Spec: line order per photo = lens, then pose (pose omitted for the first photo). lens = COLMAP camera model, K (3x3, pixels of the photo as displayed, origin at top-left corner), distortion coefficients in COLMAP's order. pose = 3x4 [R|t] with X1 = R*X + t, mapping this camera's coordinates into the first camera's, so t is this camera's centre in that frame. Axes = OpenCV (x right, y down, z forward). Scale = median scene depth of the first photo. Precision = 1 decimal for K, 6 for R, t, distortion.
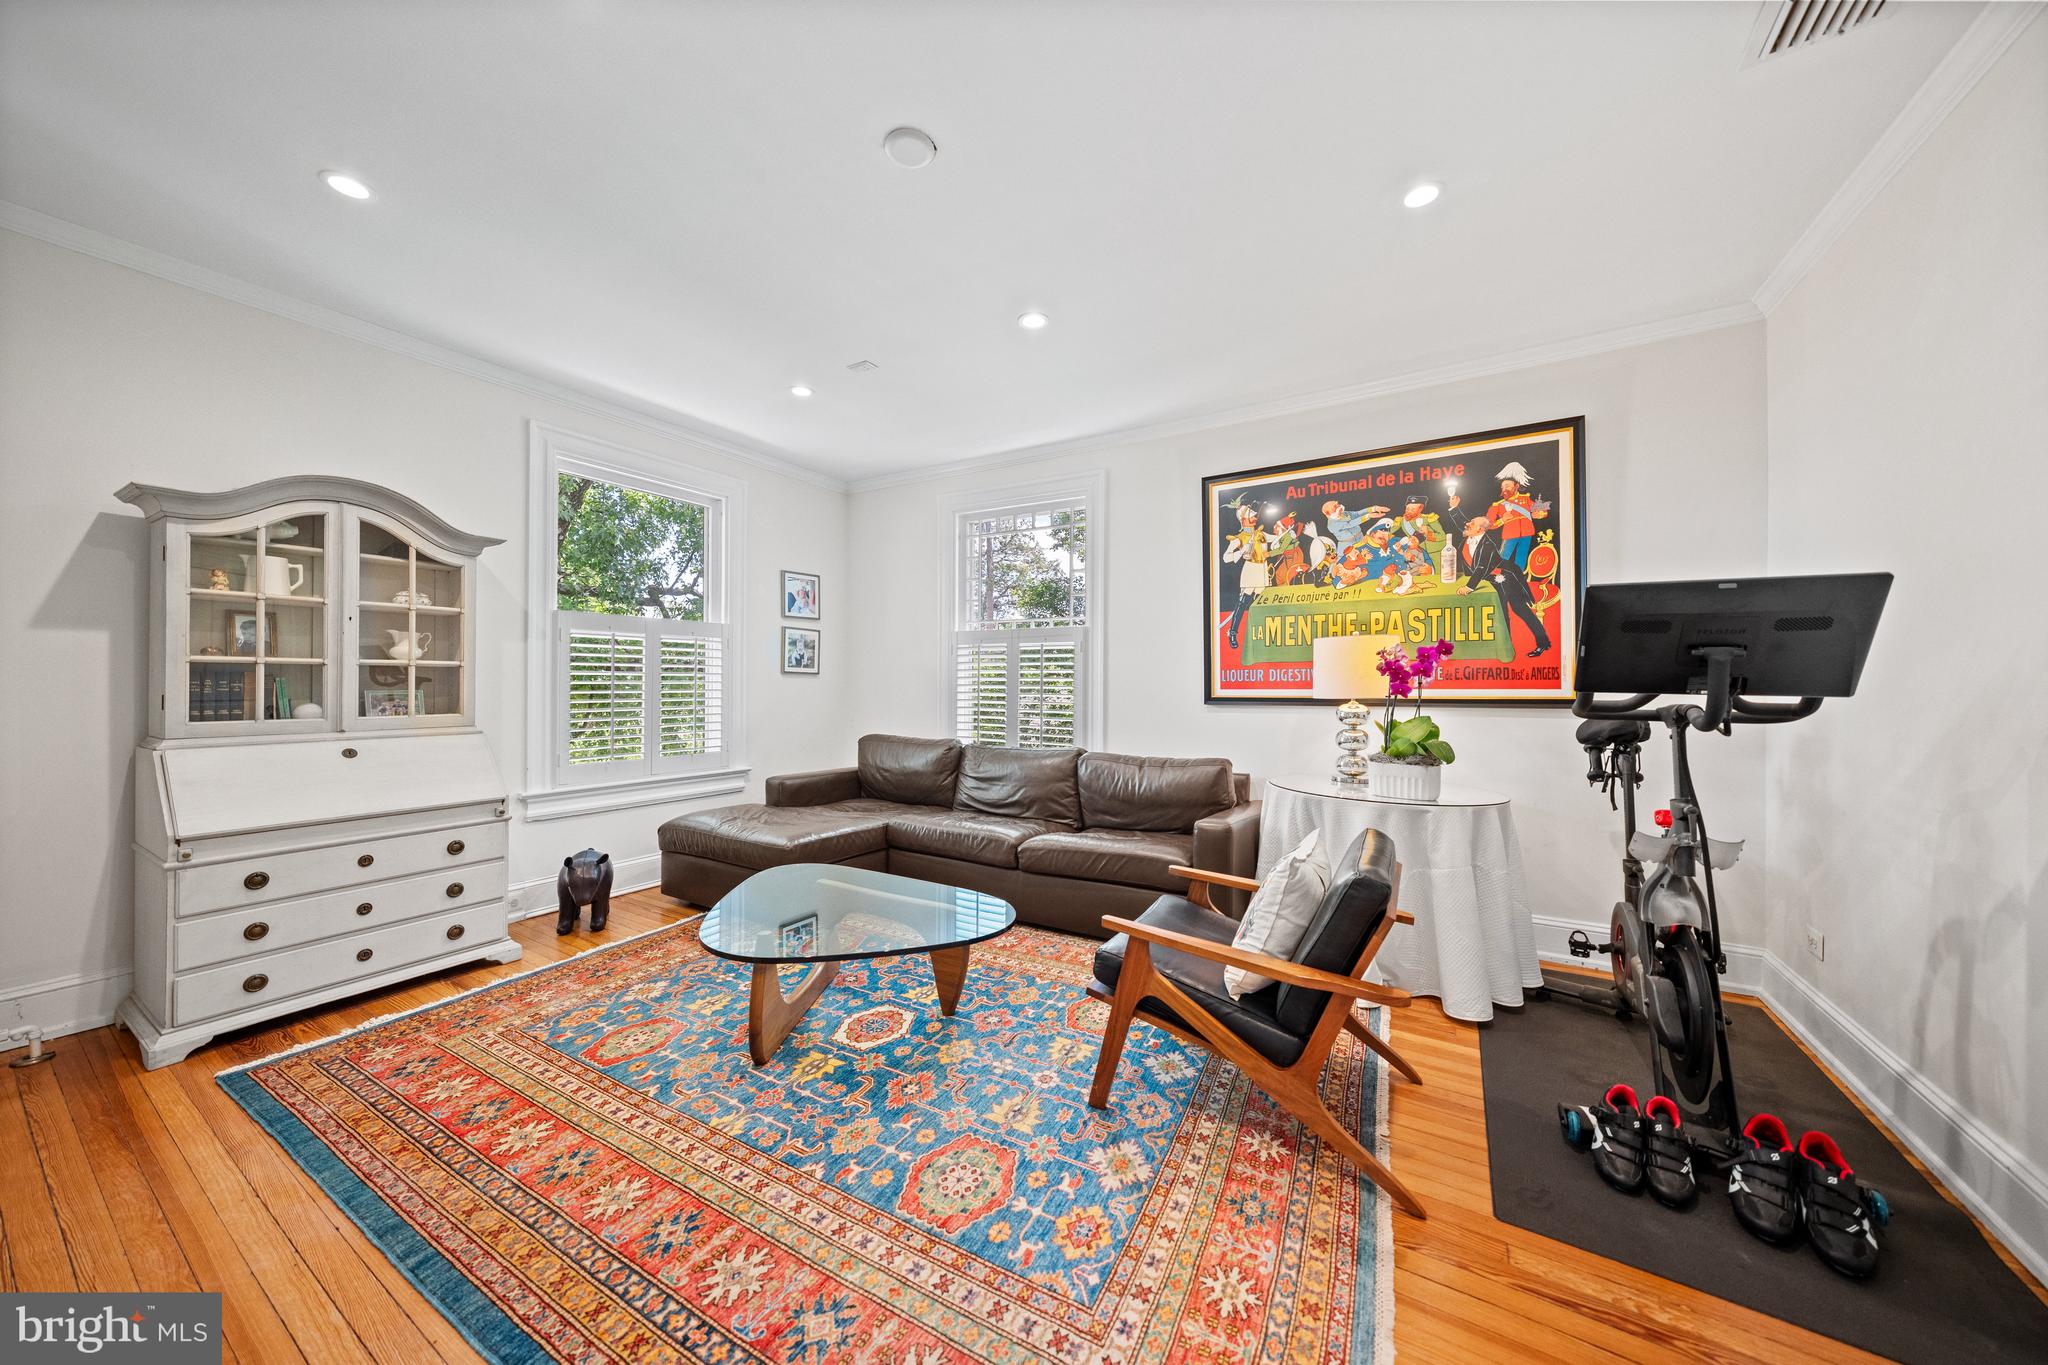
lens RADIAL K [[705.9, 0, 1023.0], [0, 705.9, 686.3], [0, 0, 1]] dist [-0.001505, -0.000139]
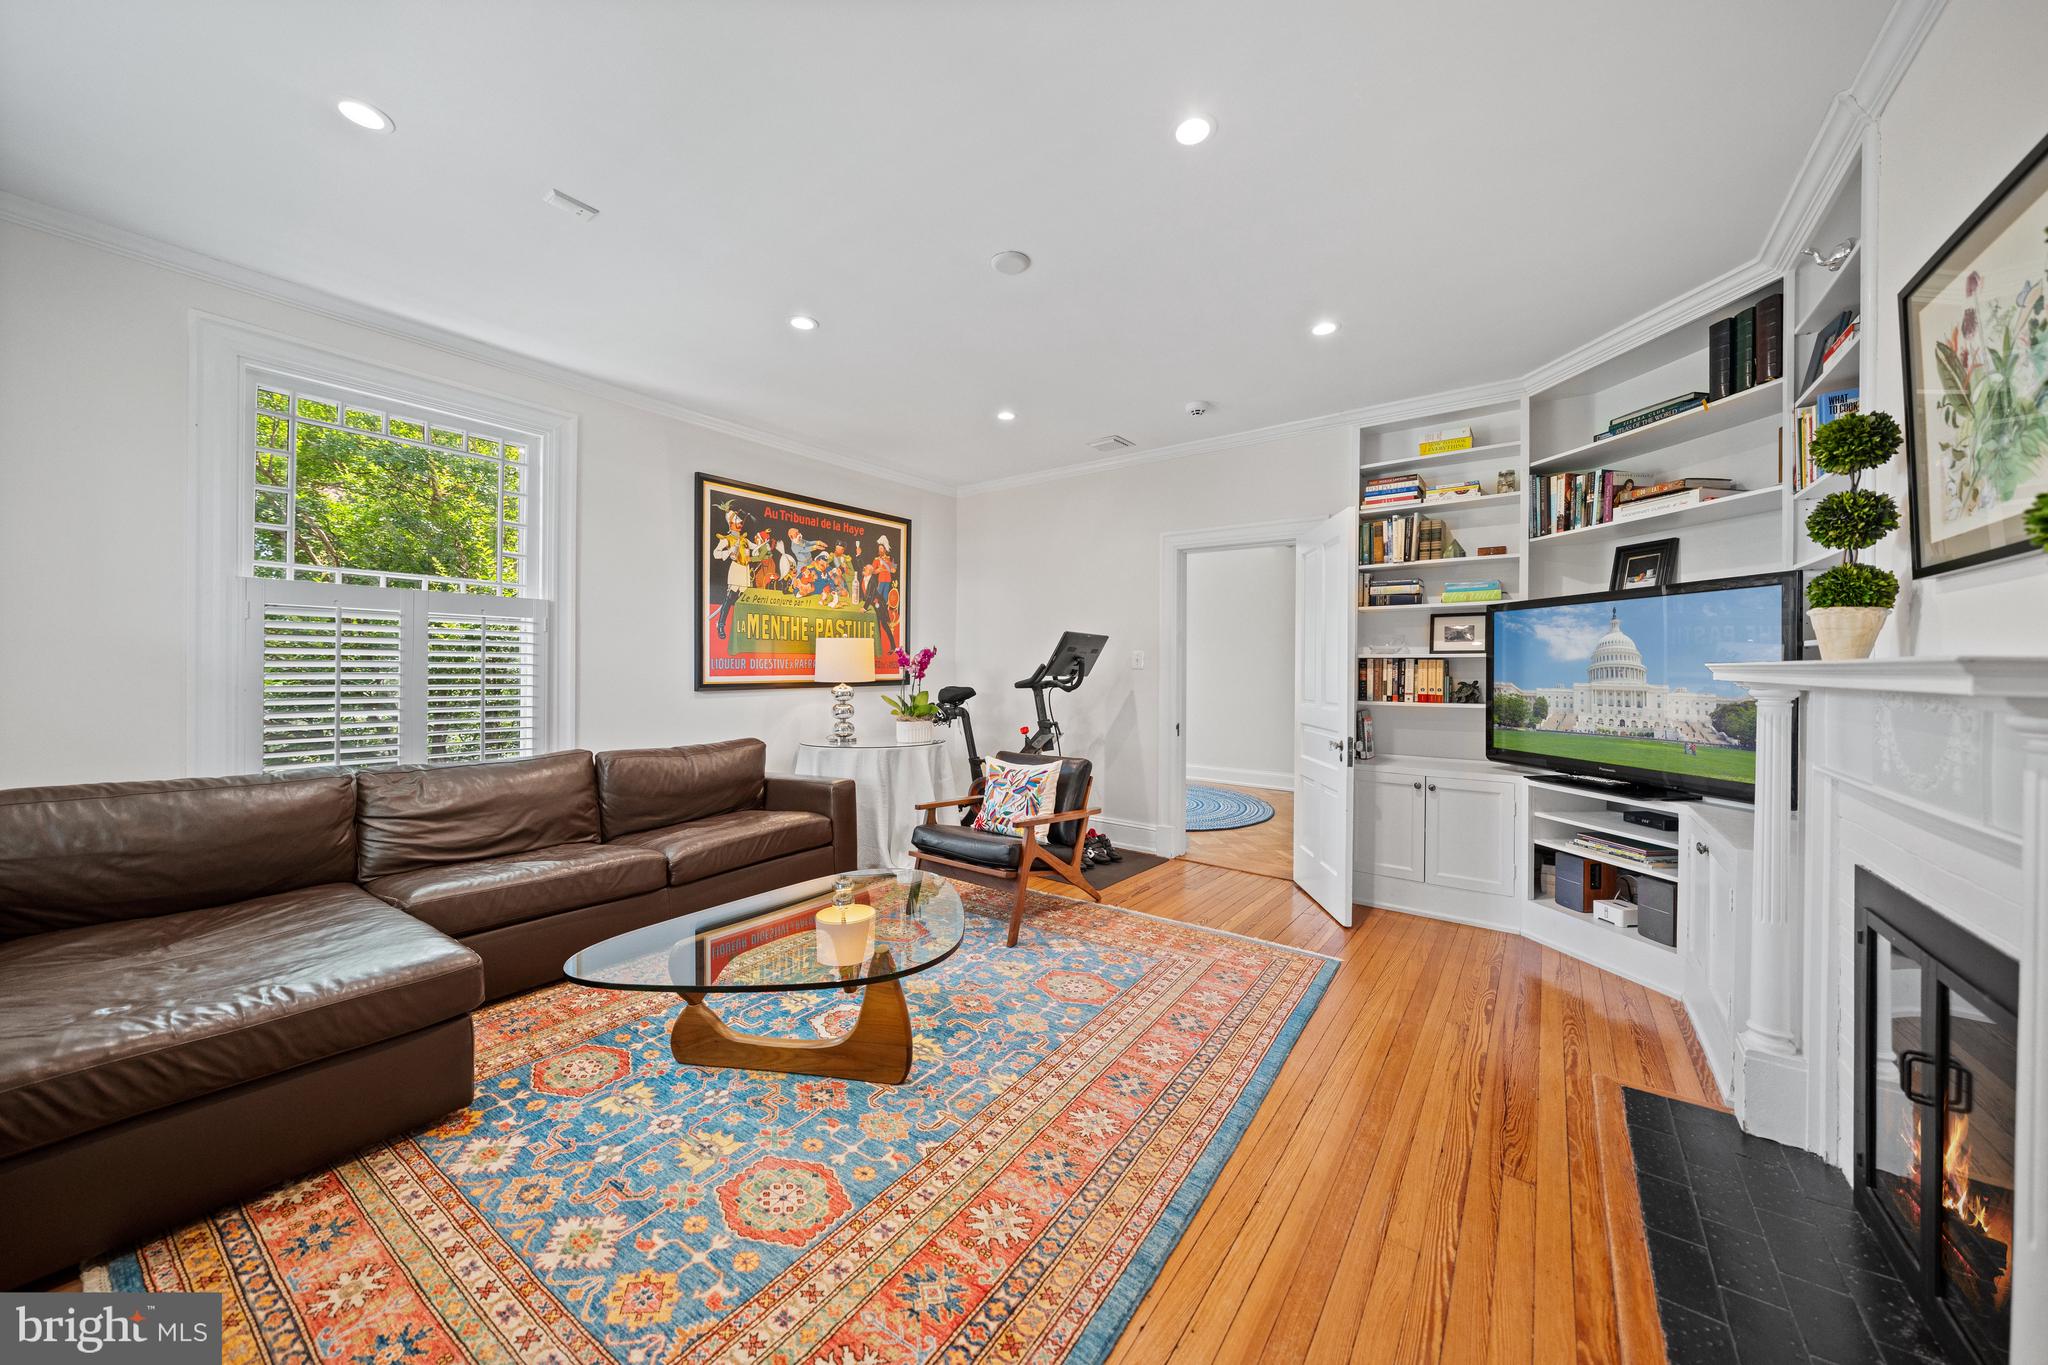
lens RADIAL K [[705.9, 0, 1030.9], [0, 705.9, 672.5], [0, 0, 1]] dist [-0.001505, -0.000139]
pose [[0.076636, -0.002303, 0.997056, -0.886961], [0.005892, 0.999981, 0.001857, -0.001103], [-0.997042, 0.005732, 0.076648, 0.522958]]
